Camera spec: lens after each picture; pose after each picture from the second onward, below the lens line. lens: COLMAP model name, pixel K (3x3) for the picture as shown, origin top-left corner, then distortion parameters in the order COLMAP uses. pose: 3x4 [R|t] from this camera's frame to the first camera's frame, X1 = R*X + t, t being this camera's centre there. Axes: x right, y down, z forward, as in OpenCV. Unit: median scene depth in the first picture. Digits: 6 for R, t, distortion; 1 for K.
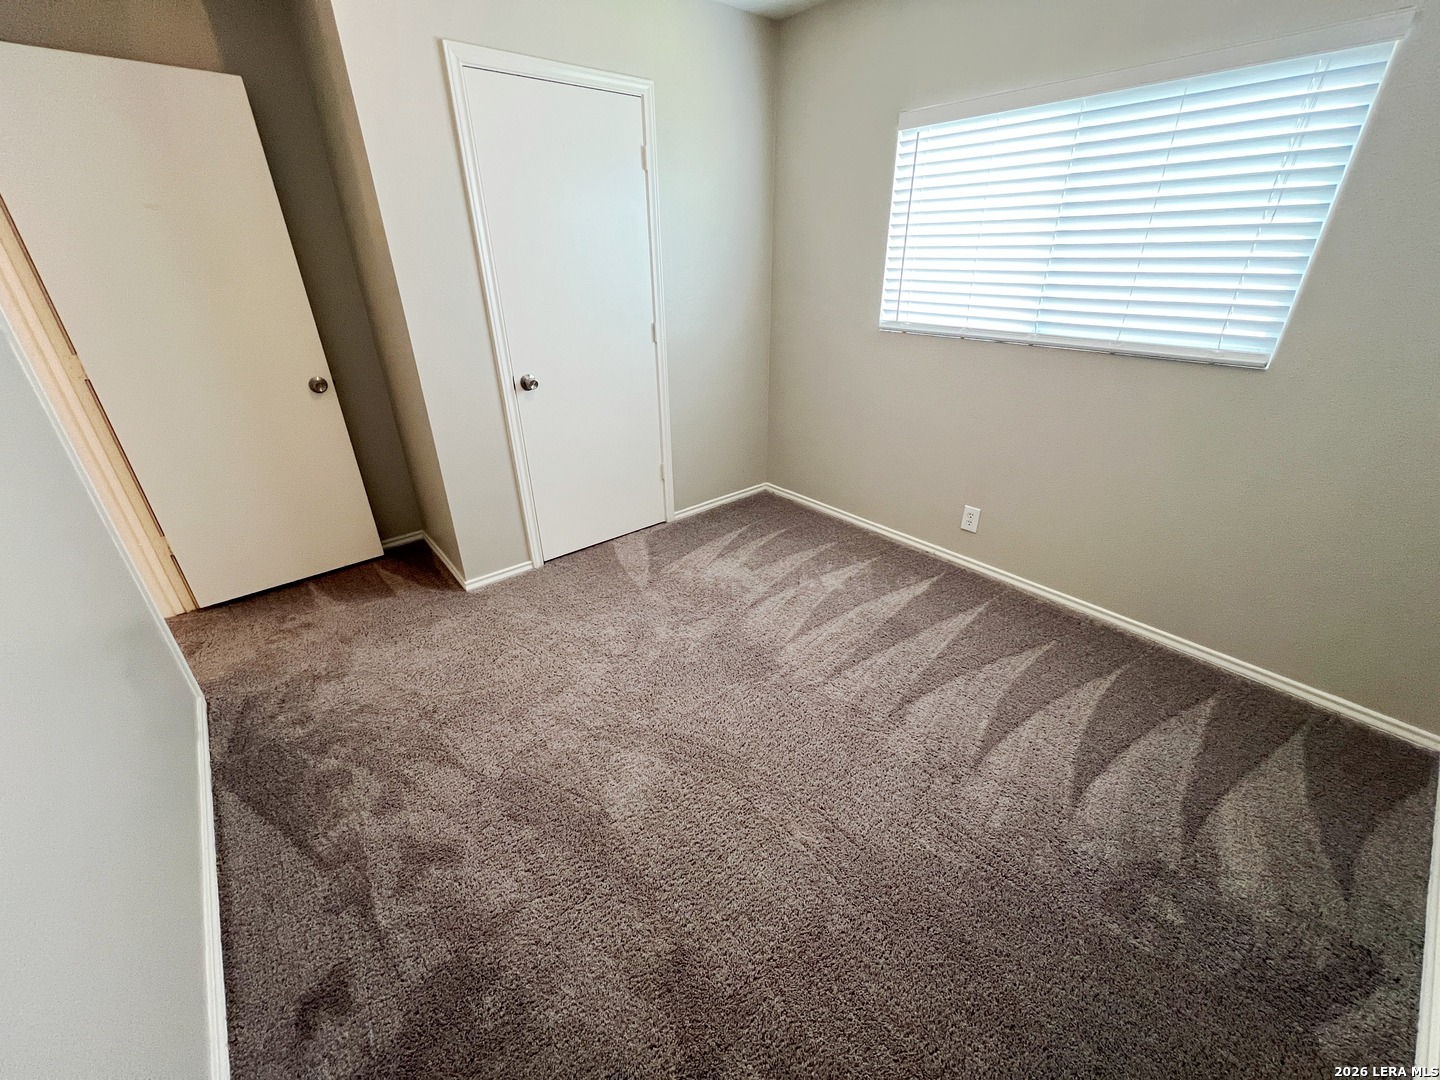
lens RADIAL K [[575.9, 0, 719.2], [0, 575.9, 539.2], [0, 0, 1]] dist [-0.000928, 0.000340]
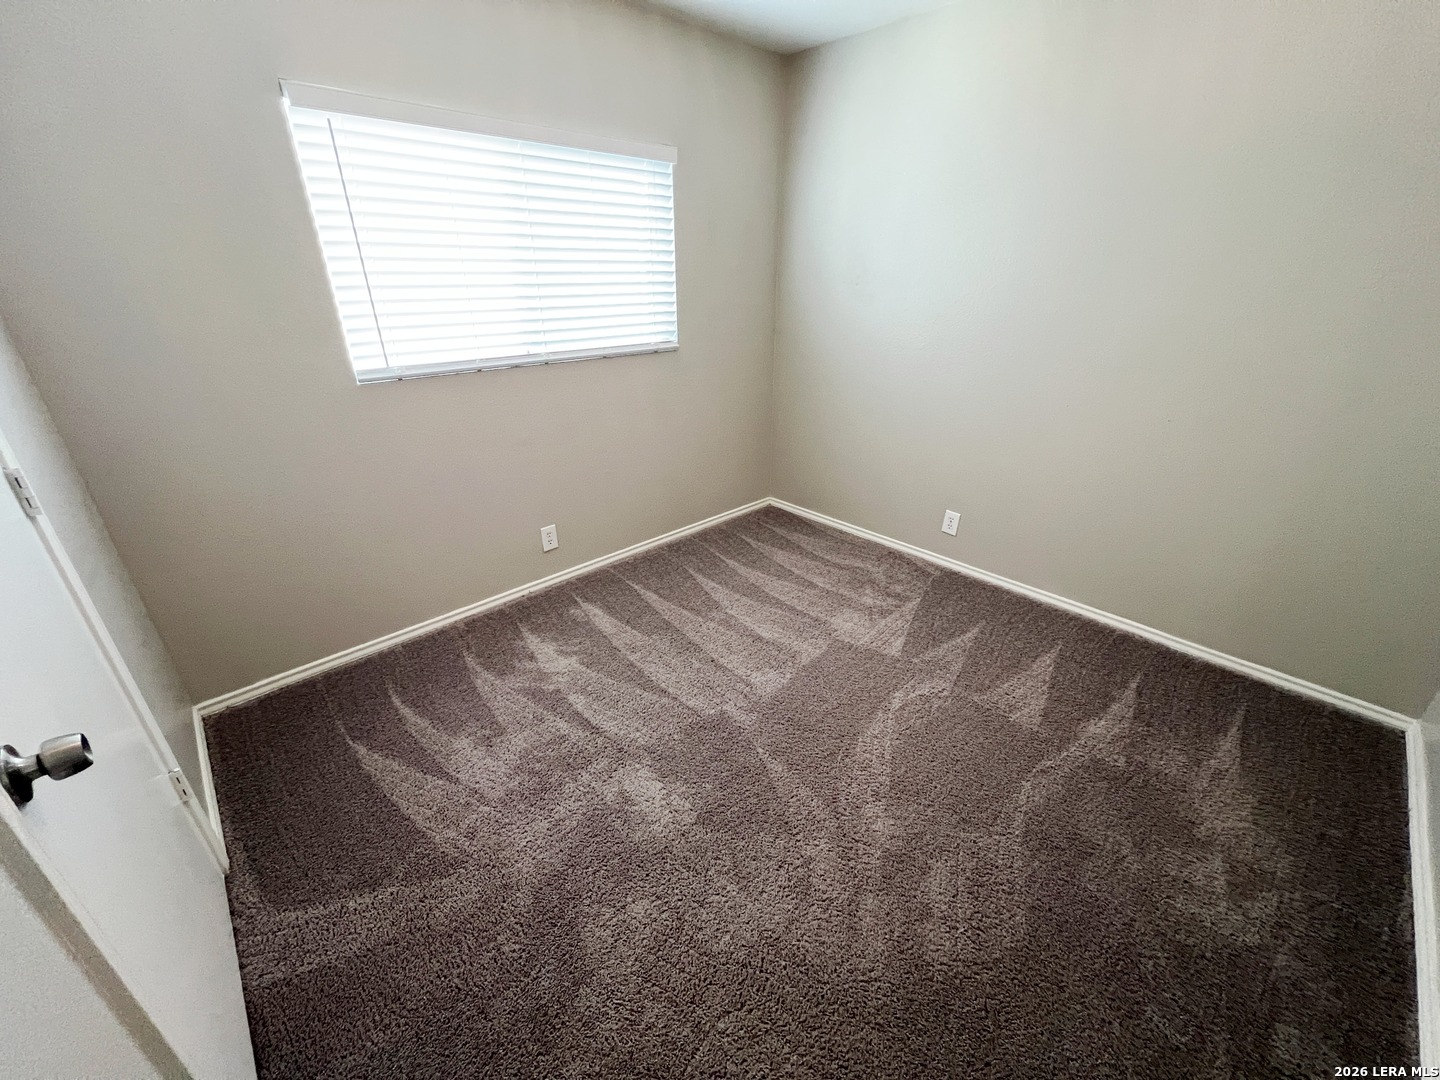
lens RADIAL K [[575.9, 0, 719.2], [0, 575.9, 539.2], [0, 0, 1]] dist [-0.000928, 0.000340]
pose [[-0.046420, -0.411711, 0.910132, -0.521062], [0.449275, 0.805156, 0.387138, -0.304904], [-0.892187, 0.426870, 0.147596, 0.614602]]
